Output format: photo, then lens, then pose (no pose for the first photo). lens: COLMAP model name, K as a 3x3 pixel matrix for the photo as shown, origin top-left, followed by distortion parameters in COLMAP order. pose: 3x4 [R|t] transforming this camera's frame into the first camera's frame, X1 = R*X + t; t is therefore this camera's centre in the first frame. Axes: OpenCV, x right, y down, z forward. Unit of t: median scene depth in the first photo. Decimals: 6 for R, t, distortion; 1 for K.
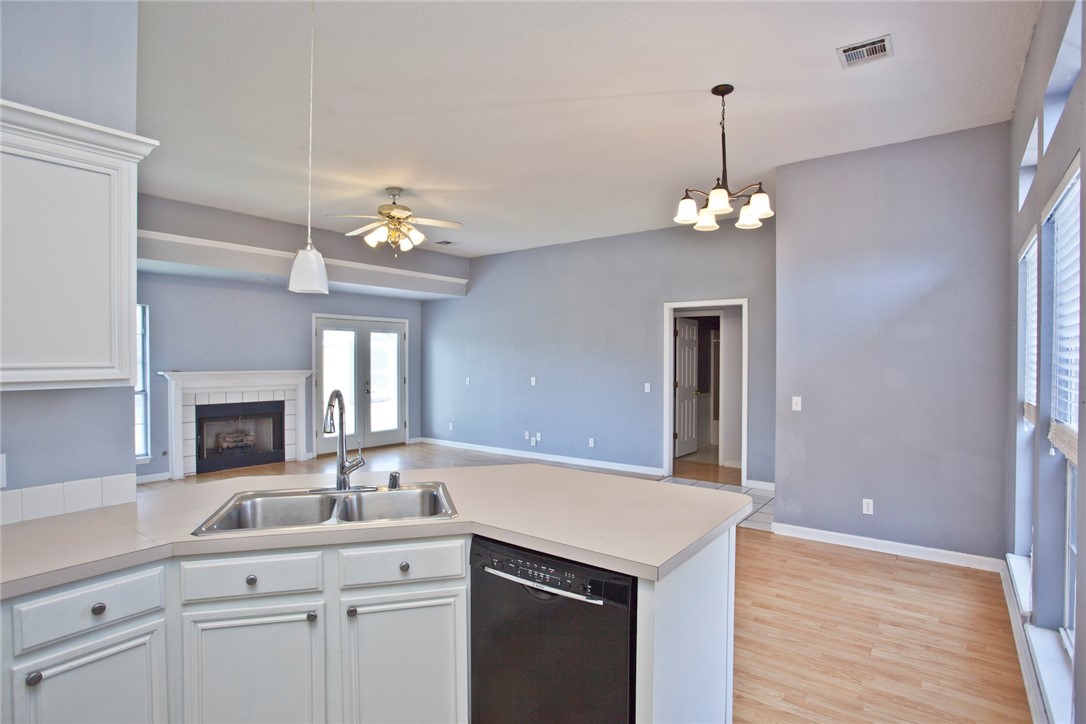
lens RADIAL K [[563.4, 0, 543.0], [0, 563.4, 362.0], [0, 0, 1]] dist [-0.000933, -0.000077]
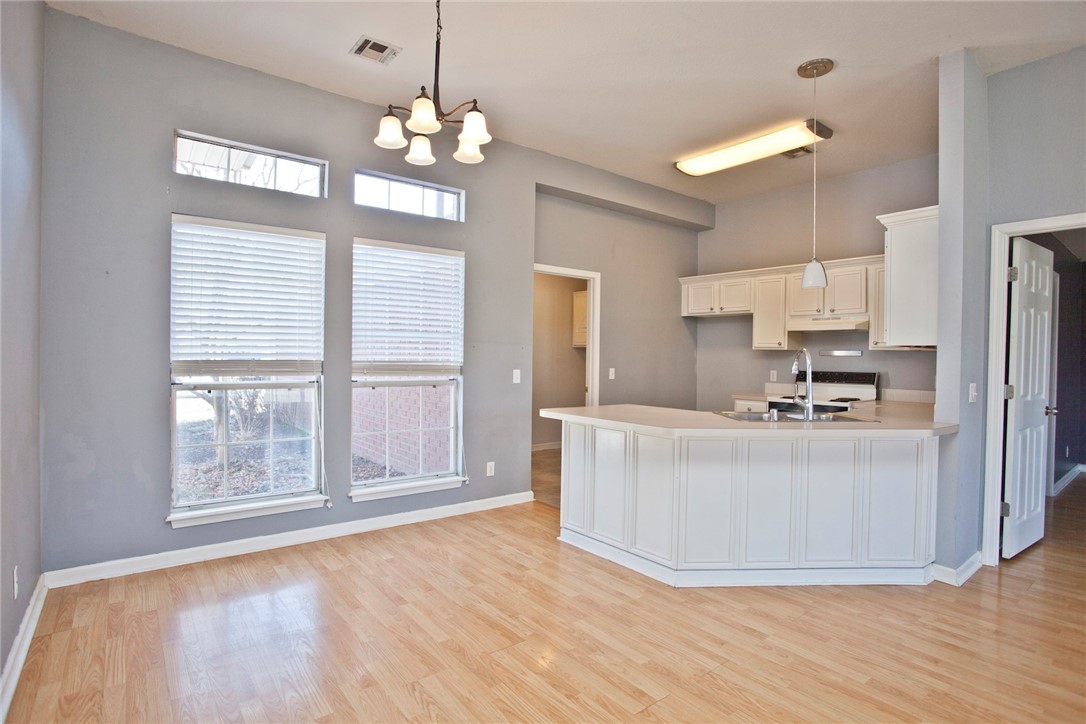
lens RADIAL K [[552.0, 0, 543.0], [0, 552.0, 362.0], [0, 0, 1]] dist [-0.034816, 0.000487]
pose [[-0.971742, -0.019814, 0.235211, -0.010372], [-0.016675, 0.999743, 0.015327, 0.020982], [-0.235454, 0.010972, -0.971824, 0.837548]]
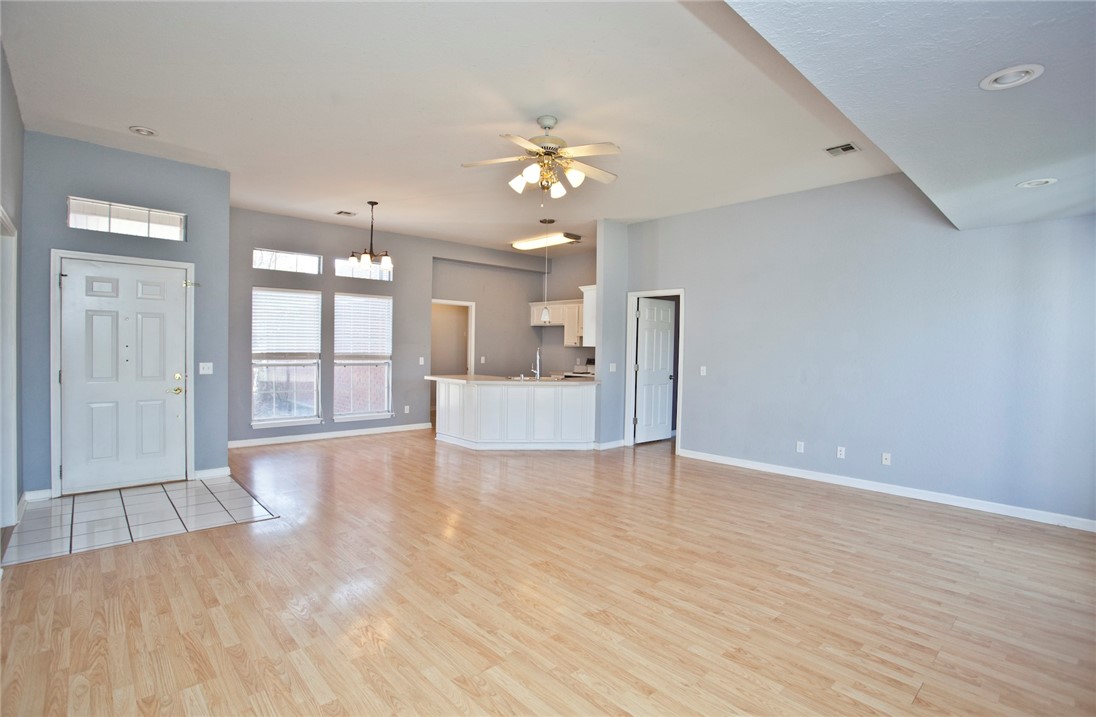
lens RADIAL K [[529.5, 0, 548.0], [0, 529.5, 358.5], [0, 0, 1]] dist [-0.059925, -0.000089]
pose [[-0.987589, -0.023259, 0.155328, -0.291147], [-0.019287, 0.999448, 0.027032, 0.005592], [-0.155871, 0.023701, -0.987493, 1.333934]]
